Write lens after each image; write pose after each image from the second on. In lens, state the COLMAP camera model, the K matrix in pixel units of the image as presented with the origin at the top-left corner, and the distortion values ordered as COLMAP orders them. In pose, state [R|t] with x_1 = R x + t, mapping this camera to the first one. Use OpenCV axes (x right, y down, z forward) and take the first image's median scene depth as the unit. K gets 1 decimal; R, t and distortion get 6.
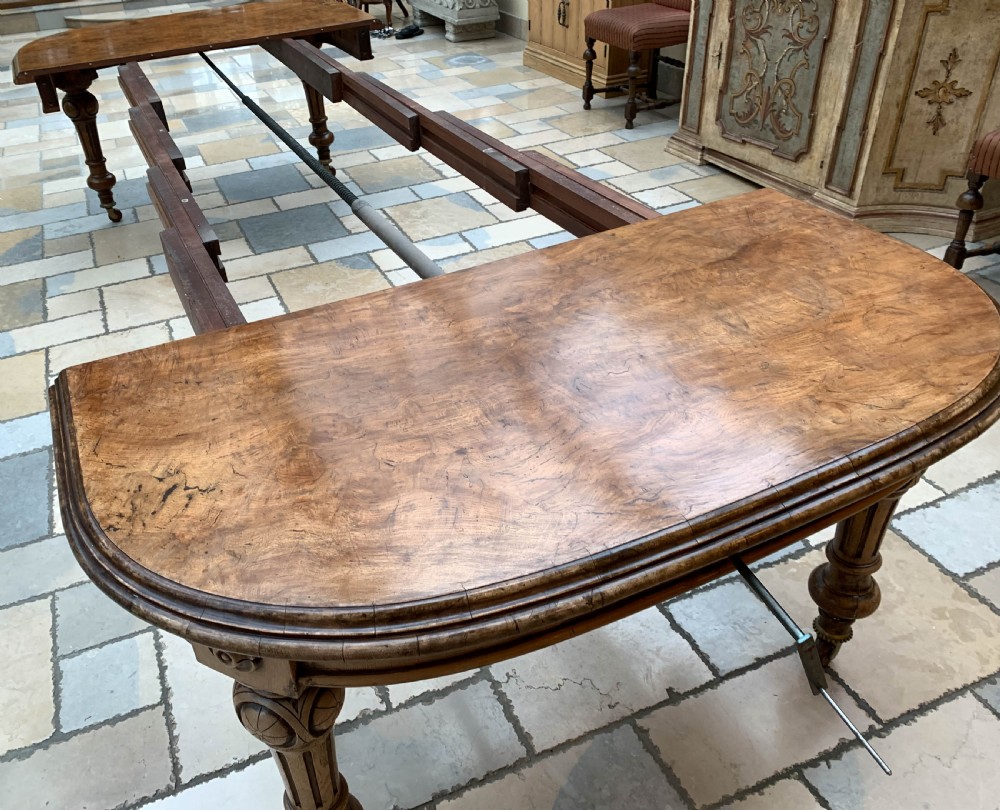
lens RADIAL K [[832.5, 0, 427.7], [0, 832.5, 392.7], [0, 0, 1]] dist [0.000324, 0.008907]
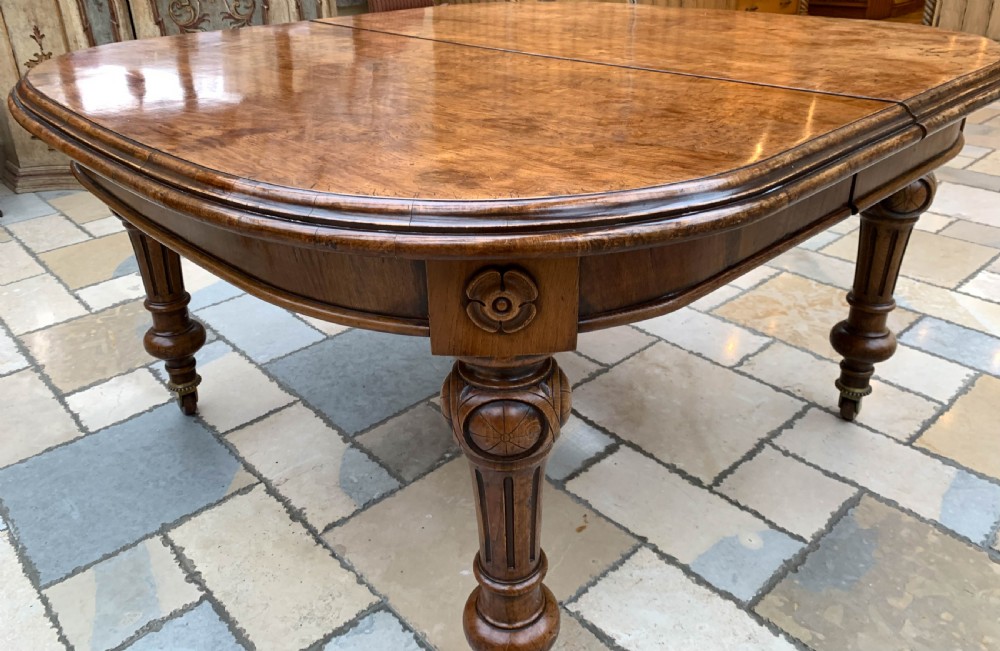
lens RADIAL K [[790.4, 0, 479.6], [0, 790.4, 286.0], [0, 0, 1]] dist [-0.004097, 0.012232]
pose [[-0.342994, -0.334793, 0.877650, -0.716183], [0.569575, 0.668844, 0.477736, -0.505625], [-0.746954, 0.663748, -0.038720, 1.040820]]
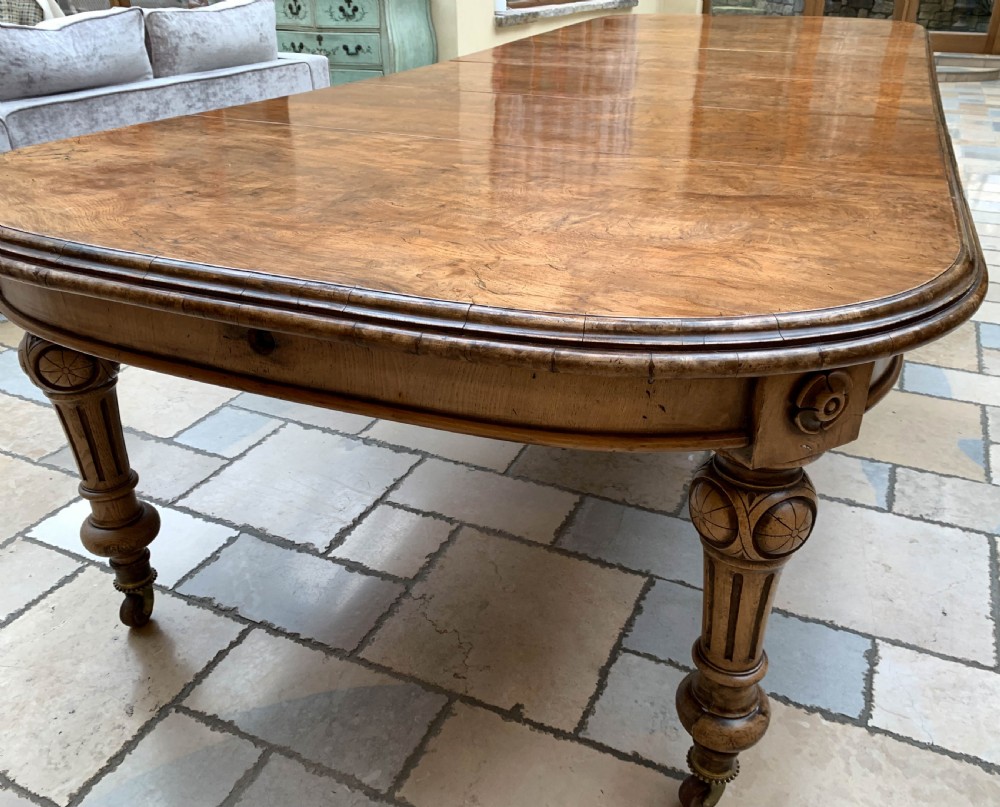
lens RADIAL K [[832.5, 0, 529.8], [0, 832.5, 380.6], [0, 0, 1]] dist [0.000324, 0.008907]
pose [[0.701036, 0.382024, -0.602168, 0.330988], [-0.440315, 0.896102, 0.055891, 0.010804], [0.560956, 0.225962, 0.796410, 0.142082]]
